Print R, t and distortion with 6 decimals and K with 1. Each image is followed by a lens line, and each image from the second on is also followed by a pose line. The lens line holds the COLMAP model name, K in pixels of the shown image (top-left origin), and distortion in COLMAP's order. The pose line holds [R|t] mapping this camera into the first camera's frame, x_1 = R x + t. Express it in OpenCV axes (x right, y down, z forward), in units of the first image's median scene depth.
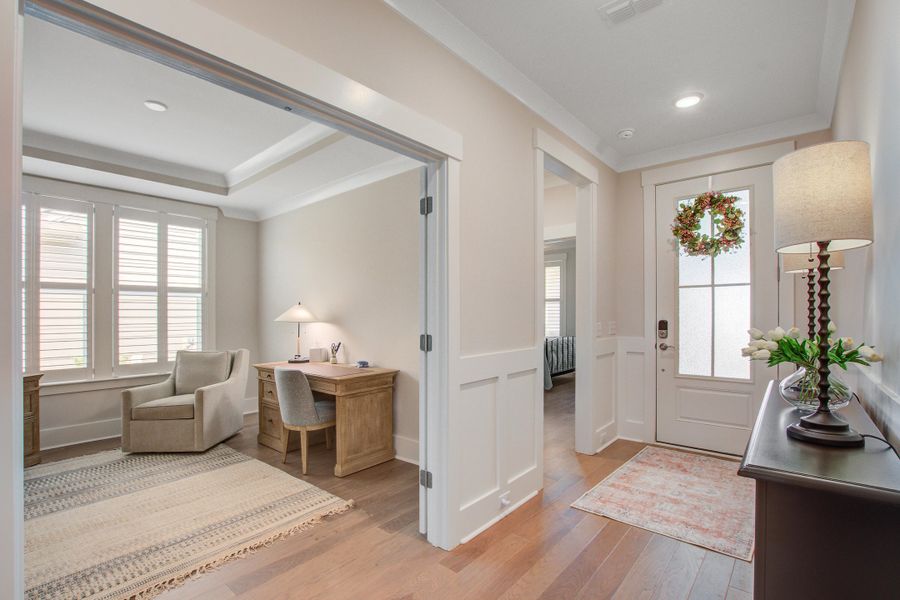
lens RADIAL K [[416.5, 0, 453.6], [0, 416.5, 314.8], [0, 0, 1]] dist [-0.014185, 0.000019]
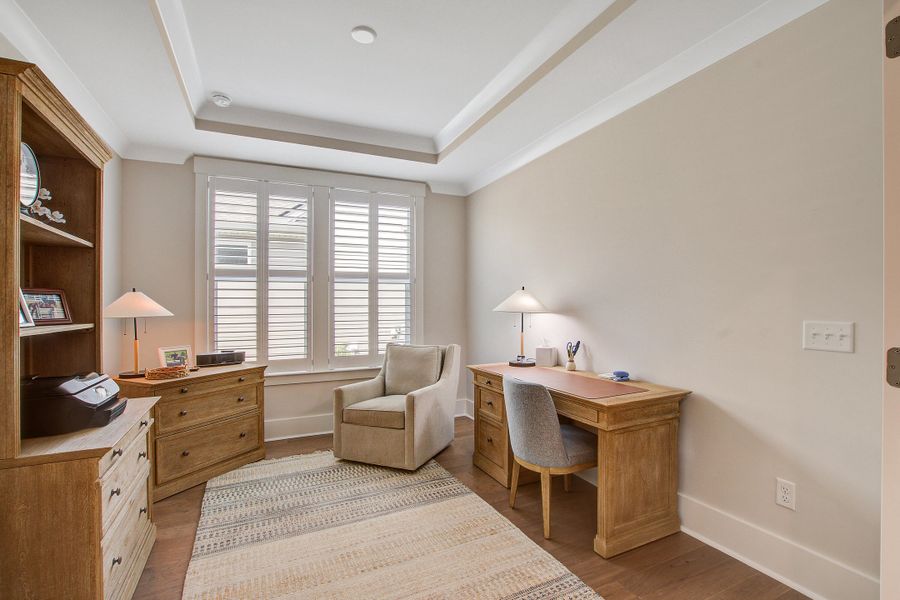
lens RADIAL K [[437.7, 0, 449.3], [0, 437.7, 308.9], [0, 0, 1]] dist [-0.015950, -0.000130]
pose [[0.901743, 0.004450, -0.432249, -0.158576], [-0.000769, 0.999962, 0.008689, 0.004158], [0.432271, -0.007503, 0.901713, 0.236459]]
